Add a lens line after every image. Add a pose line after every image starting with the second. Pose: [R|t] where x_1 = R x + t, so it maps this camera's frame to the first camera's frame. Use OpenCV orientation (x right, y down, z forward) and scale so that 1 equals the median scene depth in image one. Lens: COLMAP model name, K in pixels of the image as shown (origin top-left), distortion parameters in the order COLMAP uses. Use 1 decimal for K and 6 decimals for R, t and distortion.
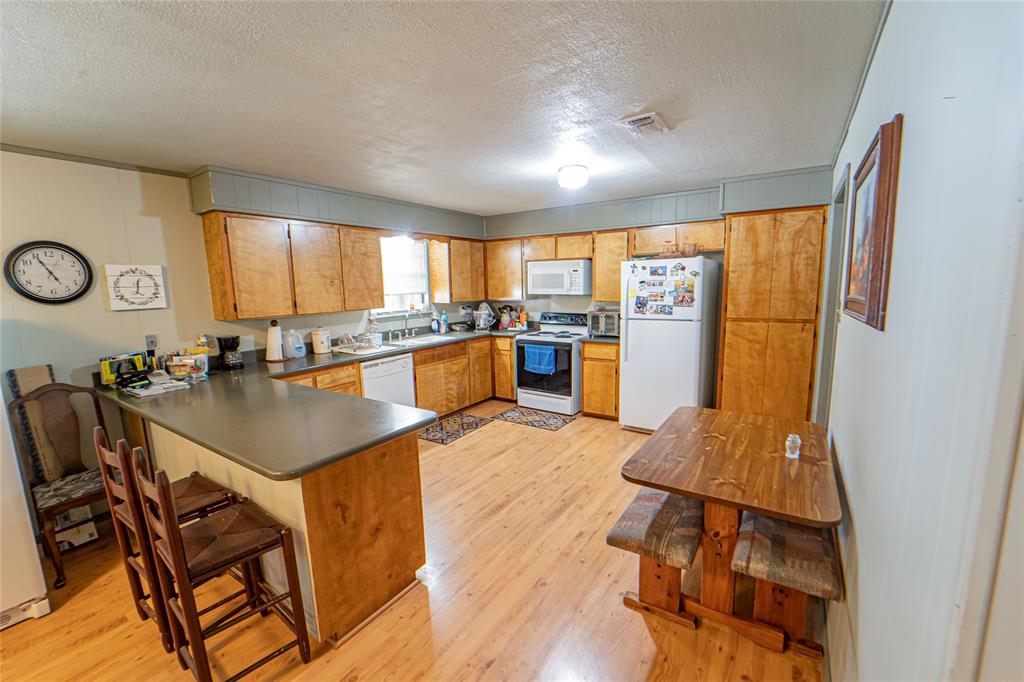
lens RADIAL K [[420.2, 0, 517.6], [0, 420.2, 345.7], [0, 0, 1]] dist [-0.020003, -0.000166]
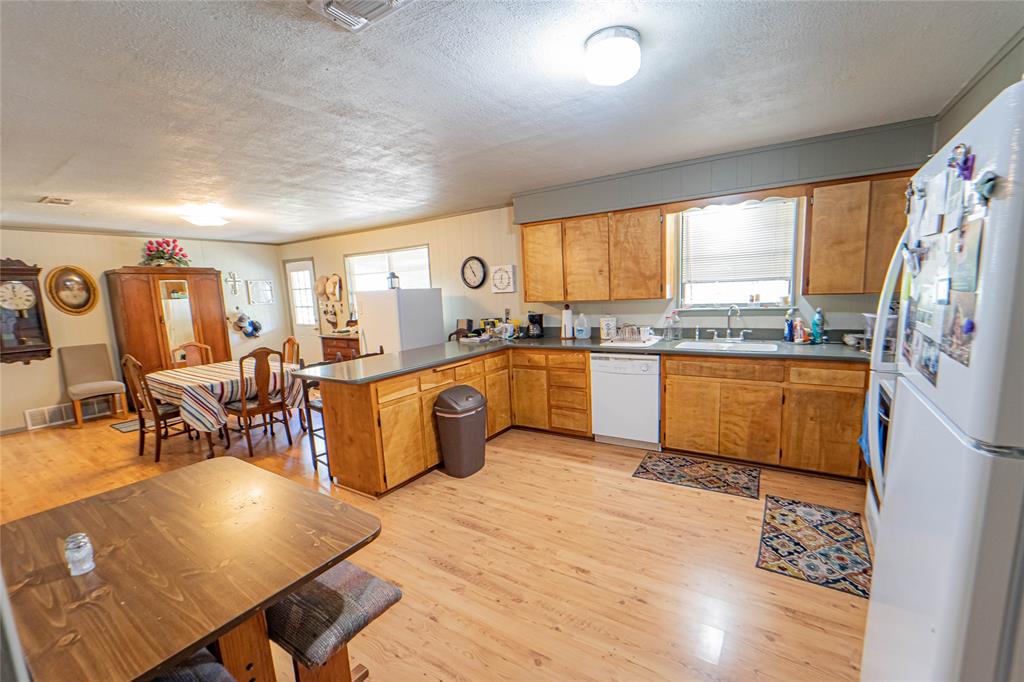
lens RADIAL K [[420.2, 0, 516.3], [0, 420.2, 346.4], [0, 0, 1]] dist [-0.020003, -0.000166]
pose [[0.015270, 0.156235, -0.987602, 0.608683], [-0.103359, 0.982672, 0.153857, -0.109332], [0.994527, 0.099729, 0.031154, 0.795921]]
